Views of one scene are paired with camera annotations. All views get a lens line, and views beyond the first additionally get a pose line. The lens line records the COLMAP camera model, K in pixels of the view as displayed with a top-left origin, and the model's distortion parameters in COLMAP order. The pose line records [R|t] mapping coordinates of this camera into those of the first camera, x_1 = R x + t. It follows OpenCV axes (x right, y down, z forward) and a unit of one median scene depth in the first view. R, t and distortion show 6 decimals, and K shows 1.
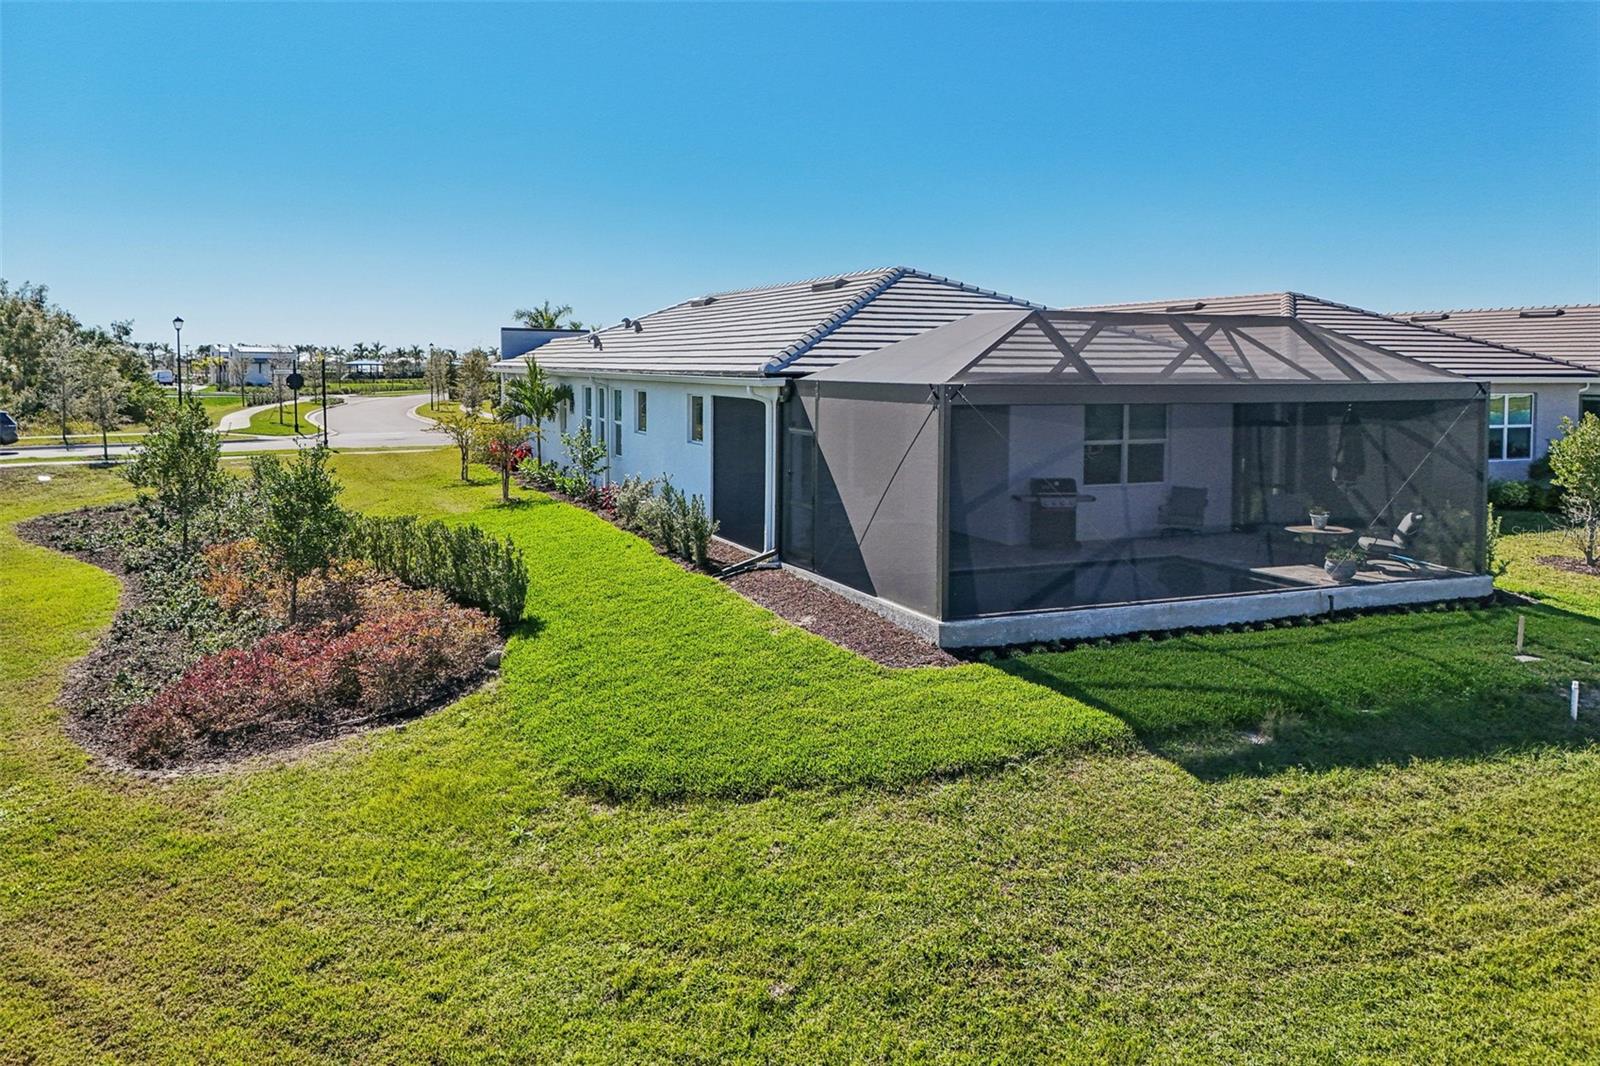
lens RADIAL K [[1238.0, 0, 803.1], [0, 1238.0, 537.4], [0, 0, 1]] dist [0.058294, -0.045982]
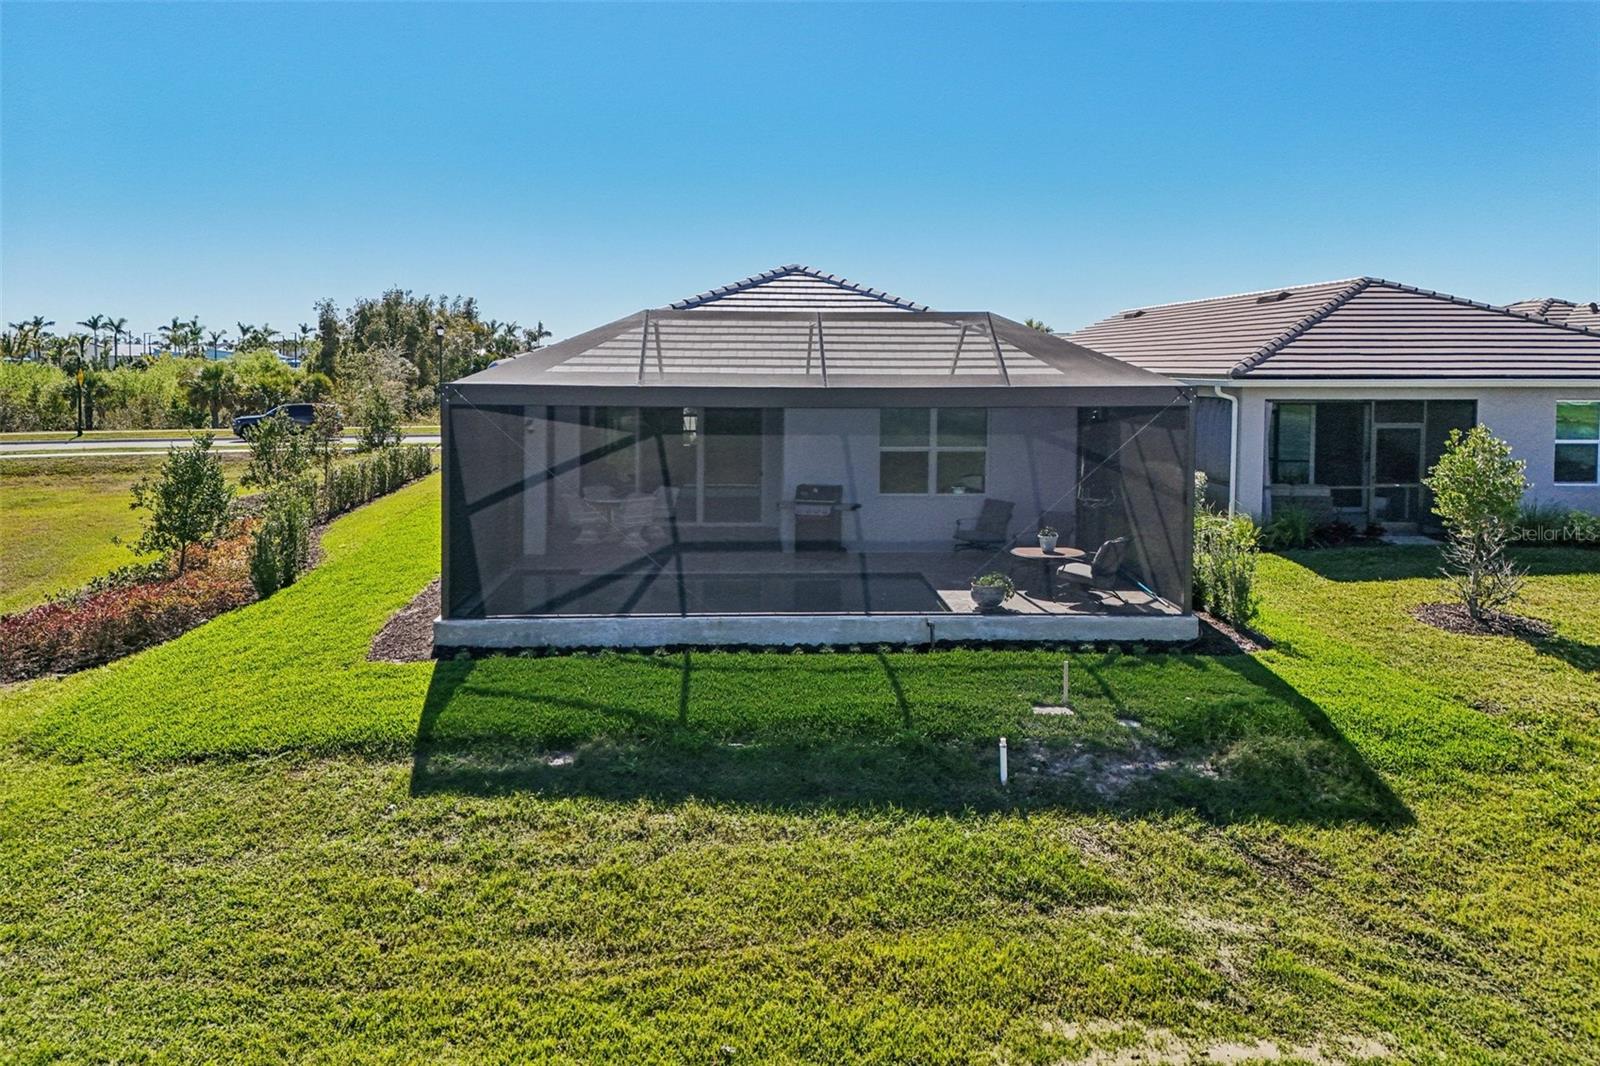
lens RADIAL K [[1238.0, 0, 803.3], [0, 1238.0, 527.9], [0, 0, 1]] dist [0.058294, -0.045982]
pose [[0.938081, 0.046458, -0.343286, 0.593959], [-0.049371, 0.998780, 0.000254, -0.016383], [0.342879, 0.016710, 0.939231, 0.121156]]
